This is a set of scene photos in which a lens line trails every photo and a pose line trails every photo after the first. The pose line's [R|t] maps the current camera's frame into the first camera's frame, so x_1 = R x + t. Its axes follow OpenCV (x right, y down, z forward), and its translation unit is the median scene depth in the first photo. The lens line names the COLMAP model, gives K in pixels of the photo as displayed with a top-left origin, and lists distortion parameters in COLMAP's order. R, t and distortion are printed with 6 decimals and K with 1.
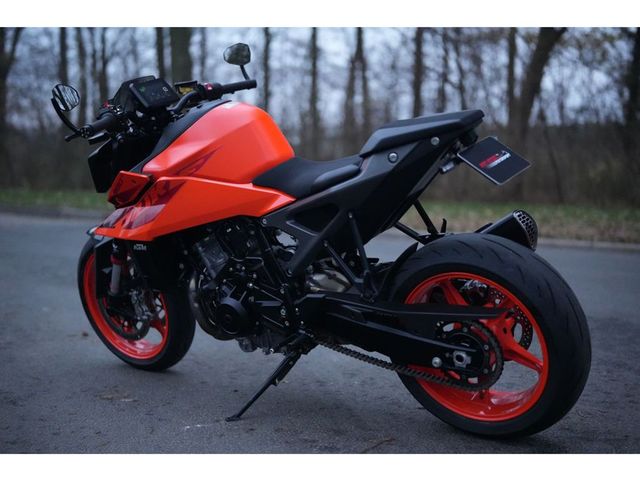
lens RADIAL K [[876.7, 0, 320.0], [0, 876.7, 240.0], [0, 0, 1]] dist [-0.038309, -0.036805]
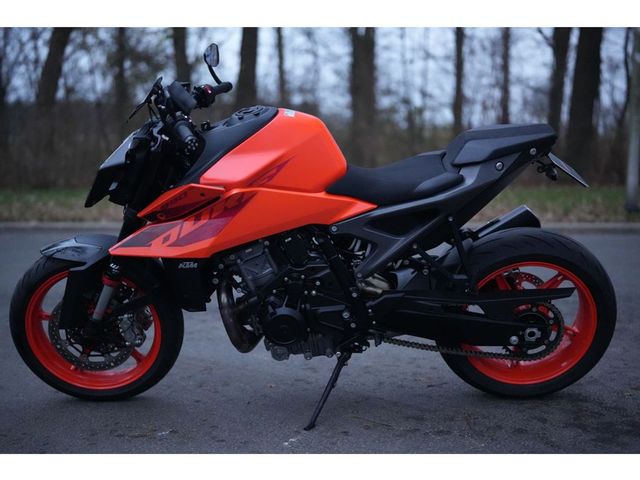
lens RADIAL K [[876.7, 0, 320.0], [0, 876.7, 240.0], [0, 0, 1]] dist [-0.038309, -0.036805]
pose [[0.816692, -0.072974, 0.572441, -0.654394], [0.059626, 0.997334, 0.042071, -0.051544], [-0.573985, -0.000227, 0.818866, 0.174430]]
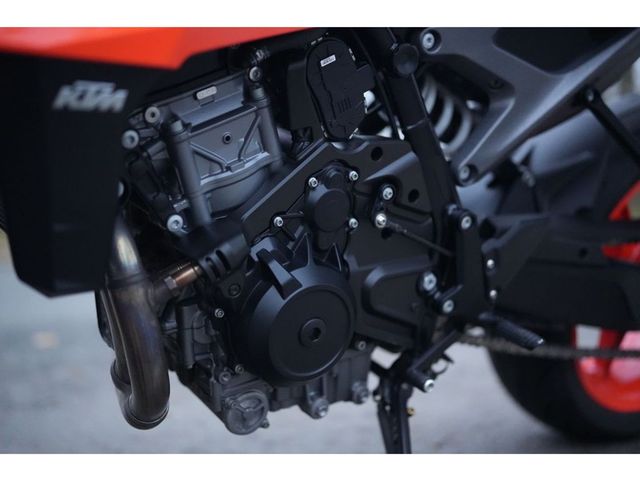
lens RADIAL K [[876.7, 0, 320.0], [0, 876.7, 240.0], [0, 0, 1]] dist [-0.038309, -0.036805]
pose [[0.337237, -0.053348, 0.939907, -0.432294], [0.098983, 0.994869, 0.020952, 0.050523], [-0.936202, 0.085969, 0.340787, 0.915023]]
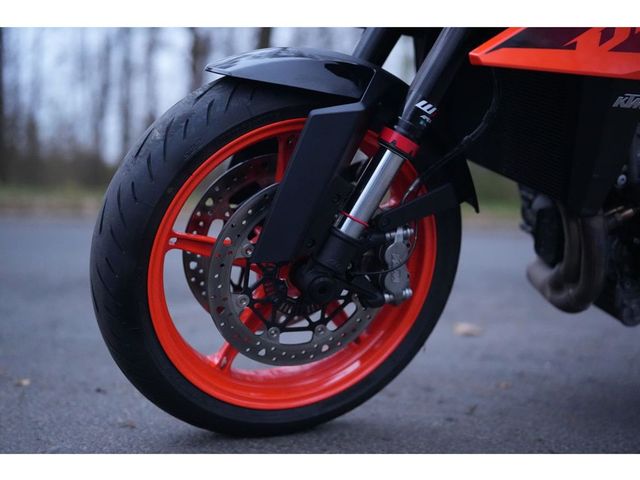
lens RADIAL K [[929.6, 0, 319.7], [0, 929.6, 279.3], [0, 0, 1]] dist [-0.000192, 0.023717]
pose [[0.472933, -0.077960, 0.877643, -0.710560], [0.041229, 0.996945, 0.066341, 0.060515], [-0.880133, 0.004809, 0.474702, 0.972934]]
